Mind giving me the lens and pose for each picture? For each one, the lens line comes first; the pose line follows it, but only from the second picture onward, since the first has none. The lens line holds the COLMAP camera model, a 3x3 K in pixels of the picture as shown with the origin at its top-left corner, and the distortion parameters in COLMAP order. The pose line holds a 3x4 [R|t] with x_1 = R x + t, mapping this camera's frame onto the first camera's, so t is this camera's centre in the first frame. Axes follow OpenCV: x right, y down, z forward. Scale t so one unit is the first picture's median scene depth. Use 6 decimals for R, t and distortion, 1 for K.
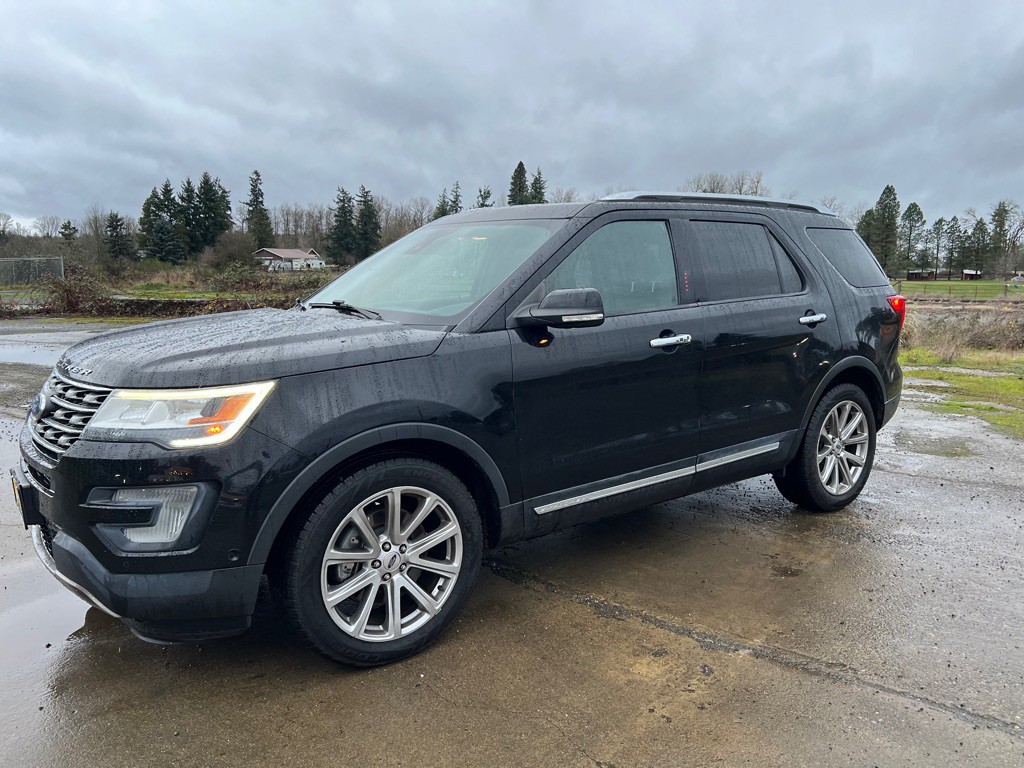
lens RADIAL K [[766.2, 0, 524.3], [0, 766.2, 368.6], [0, 0, 1]] dist [0.044085, -0.044107]
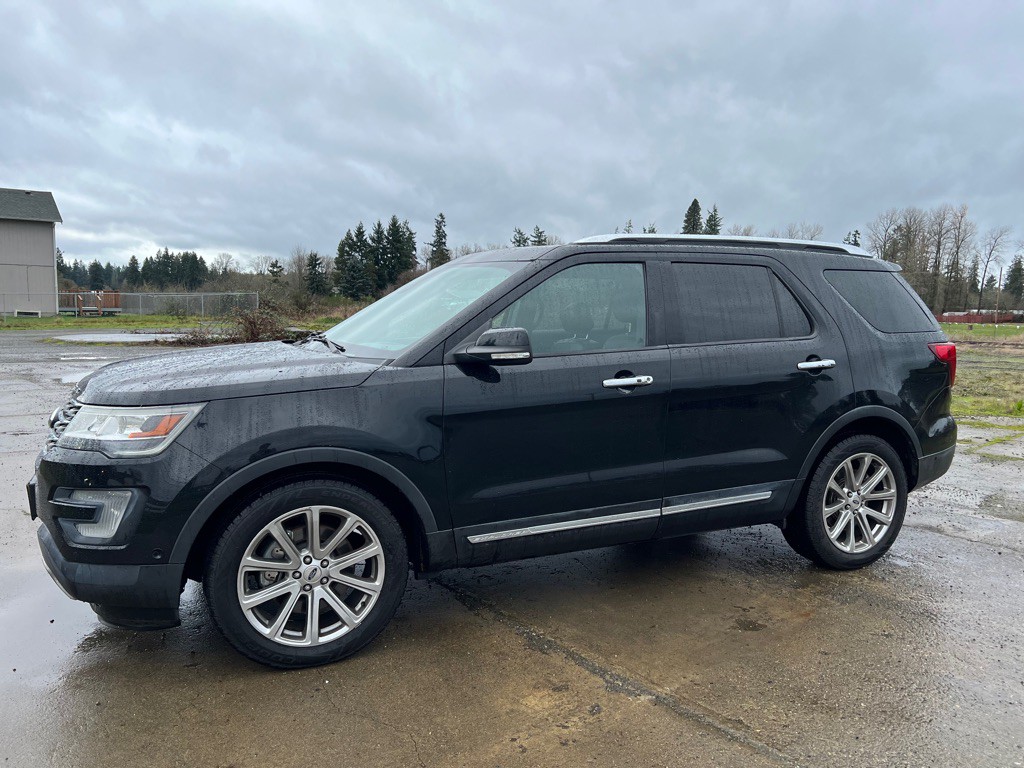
lens RADIAL K [[764.5, 0, 525.1], [0, 764.5, 382.6], [0, 0, 1]] dist [0.056512, -0.063612]
pose [[0.975953, 0.033889, -0.215331, 0.270535], [-0.040479, 0.998835, -0.026268, -0.003174], [0.214190, 0.034353, 0.976188, -0.008970]]
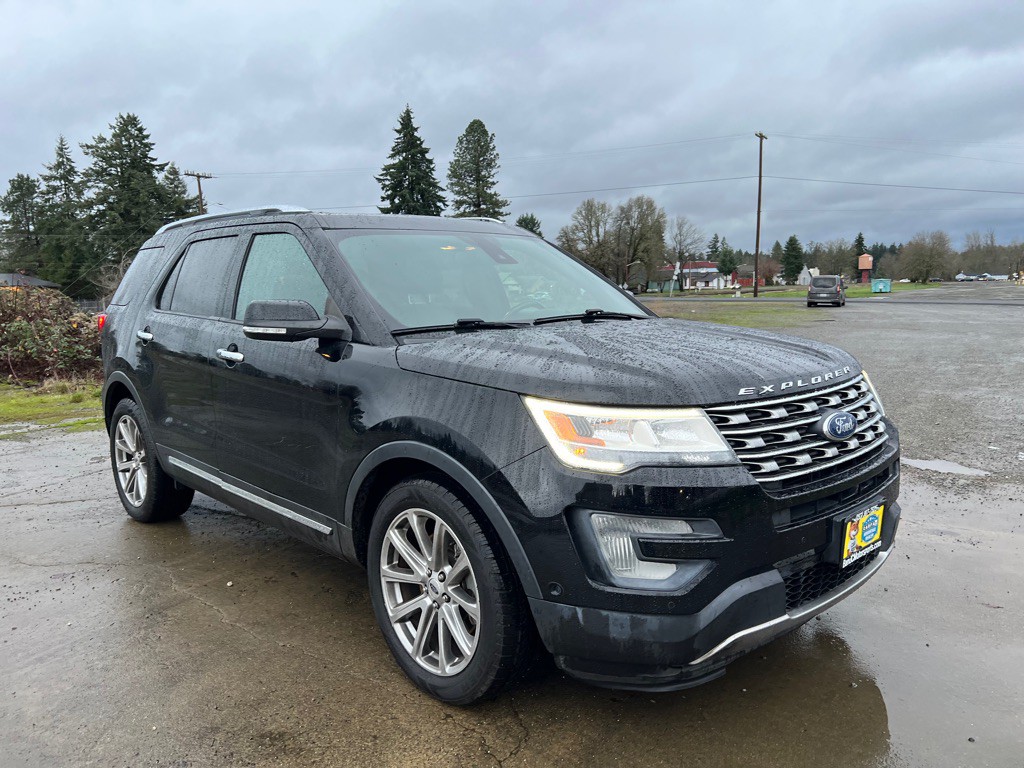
lens RADIAL K [[764.7, 0, 520.8], [0, 764.7, 397.2], [0, 0, 1]] dist [0.058929, -0.071198]
pose [[-0.106669, -0.141804, 0.984131, -1.160482], [0.147613, 0.976551, 0.156712, -0.139830], [-0.983276, 0.161987, -0.083235, 1.147287]]
